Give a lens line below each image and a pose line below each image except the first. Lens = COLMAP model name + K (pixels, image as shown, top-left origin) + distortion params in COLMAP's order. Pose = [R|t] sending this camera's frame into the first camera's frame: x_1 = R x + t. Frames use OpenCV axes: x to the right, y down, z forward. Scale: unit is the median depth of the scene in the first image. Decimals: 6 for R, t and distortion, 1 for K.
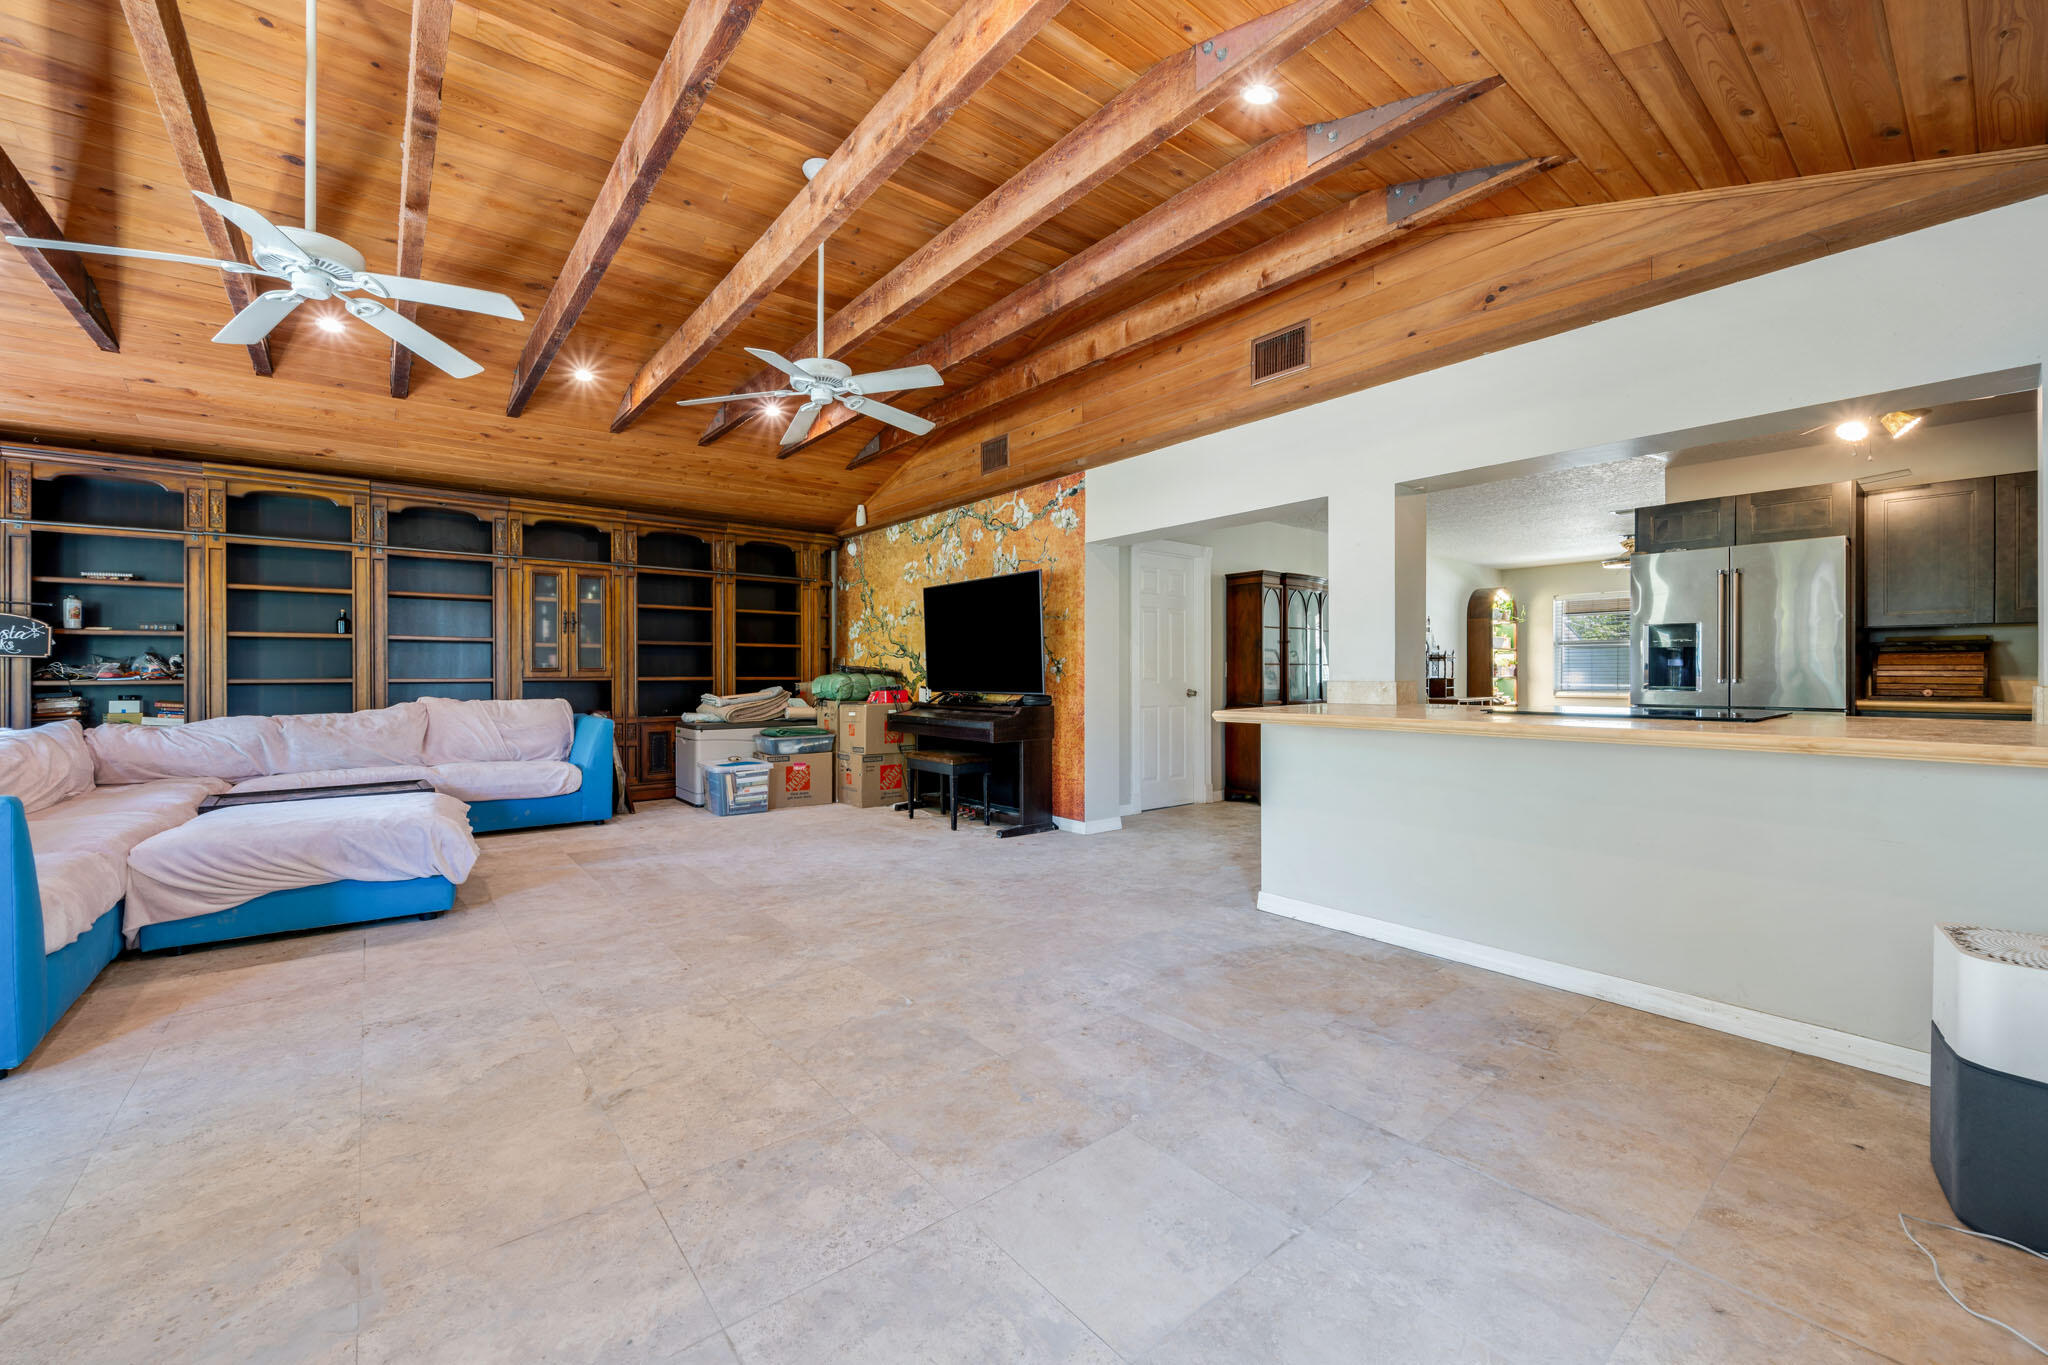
lens RADIAL K [[810.5, 0, 1028.3], [0, 810.5, 676.6], [0, 0, 1]] dist [-0.013744, -0.000111]
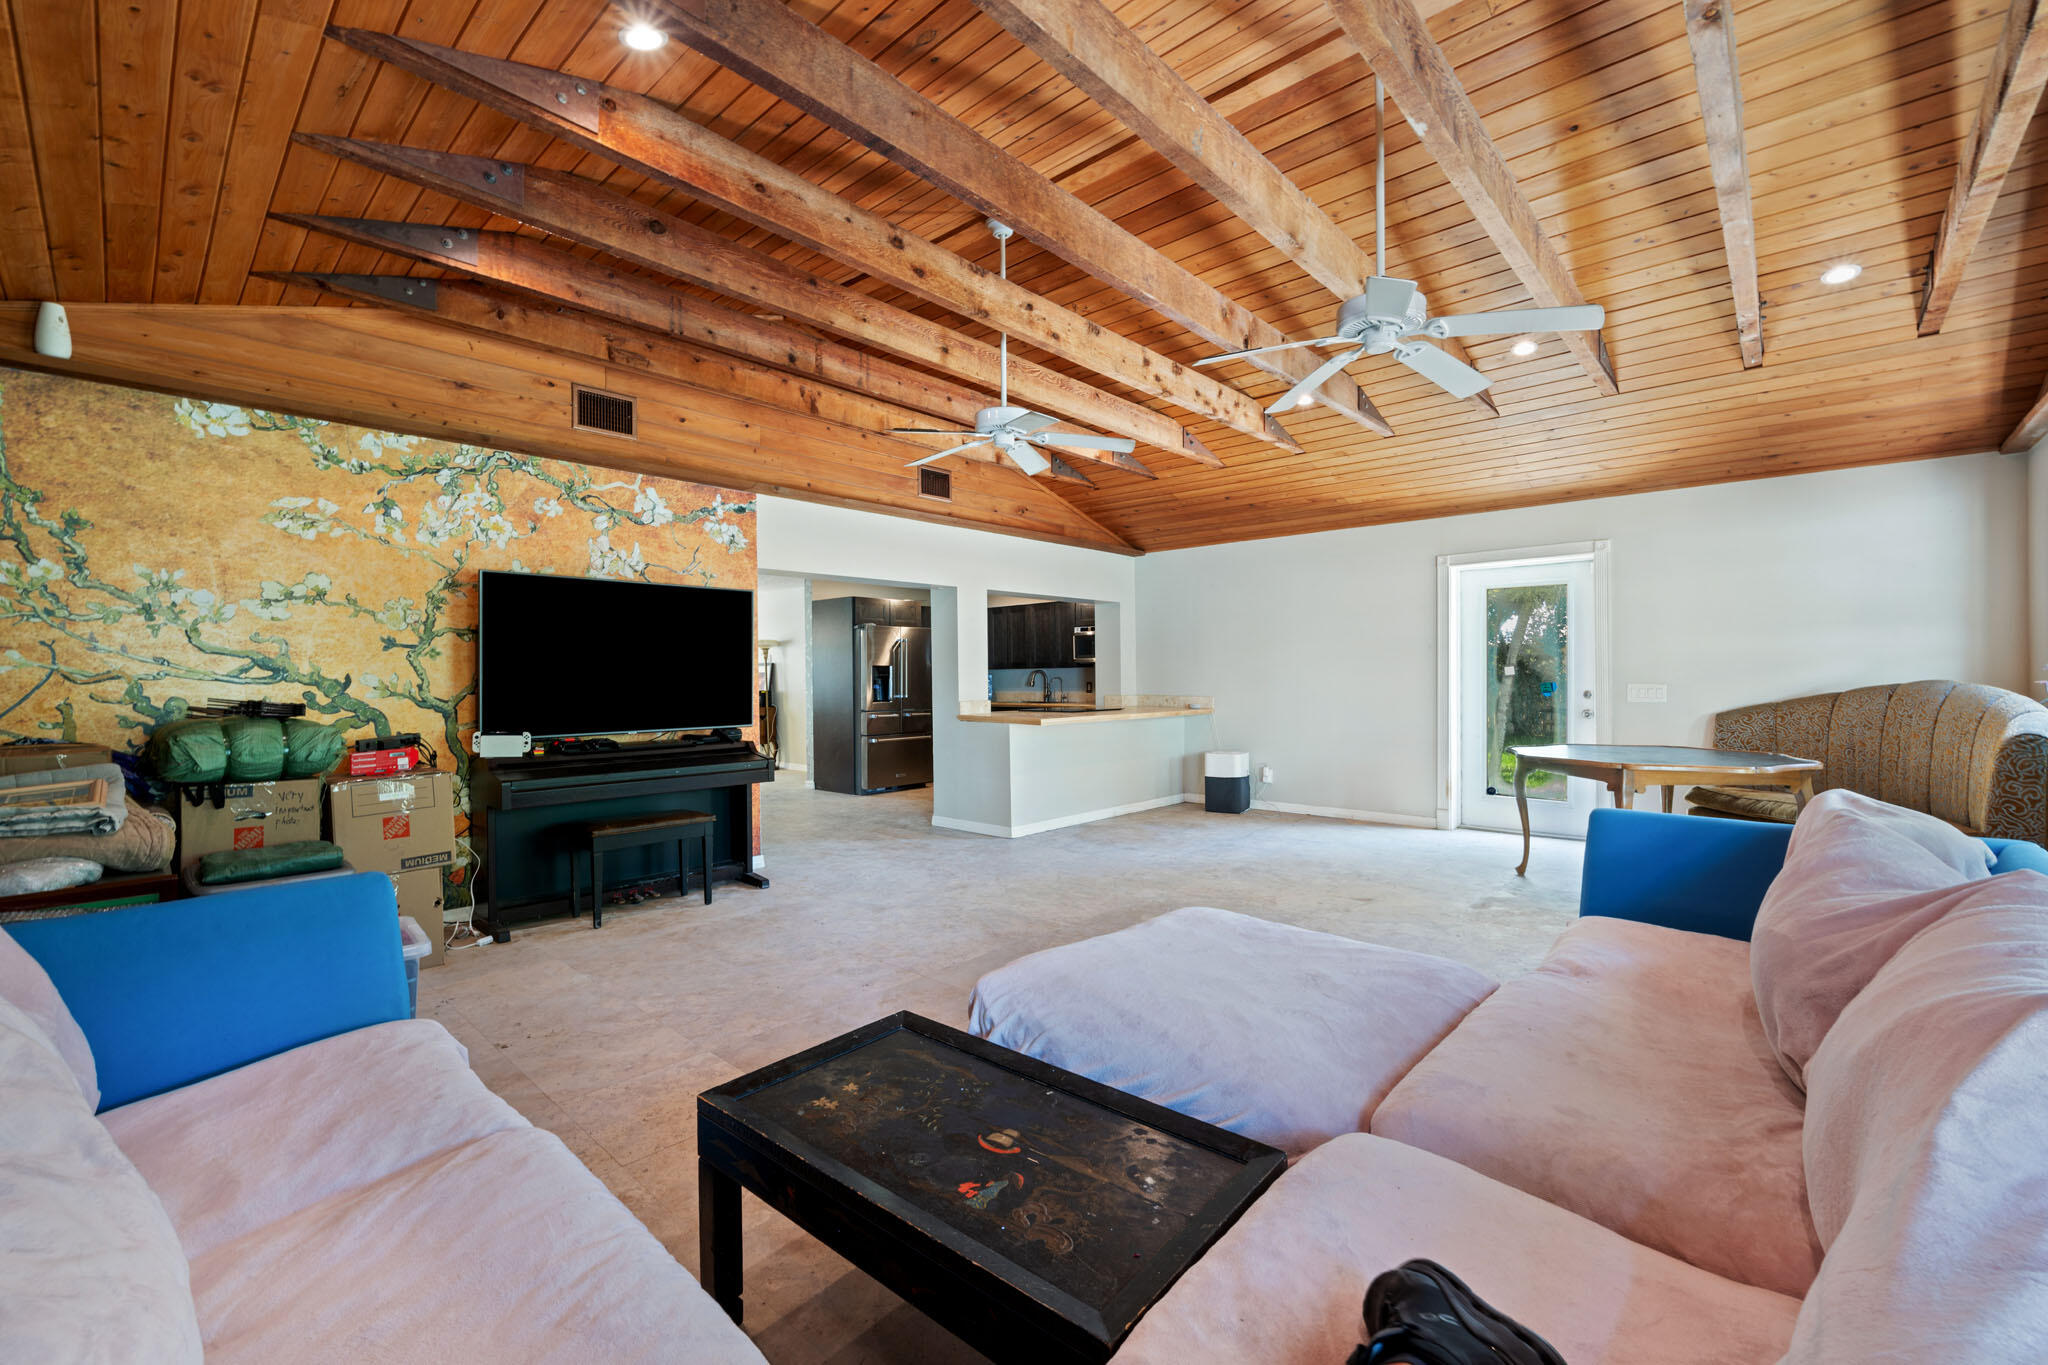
lens RADIAL K [[851.4, 0, 1021.7], [0, 851.4, 677.9], [0, 0, 1]] dist [-0.002397, -0.000211]
pose [[-0.143414, -0.001032, 0.989662, -0.881815], [0.009784, 0.999949, 0.002460, -0.028363], [-0.989614, 0.010035, -0.143397, 0.743294]]
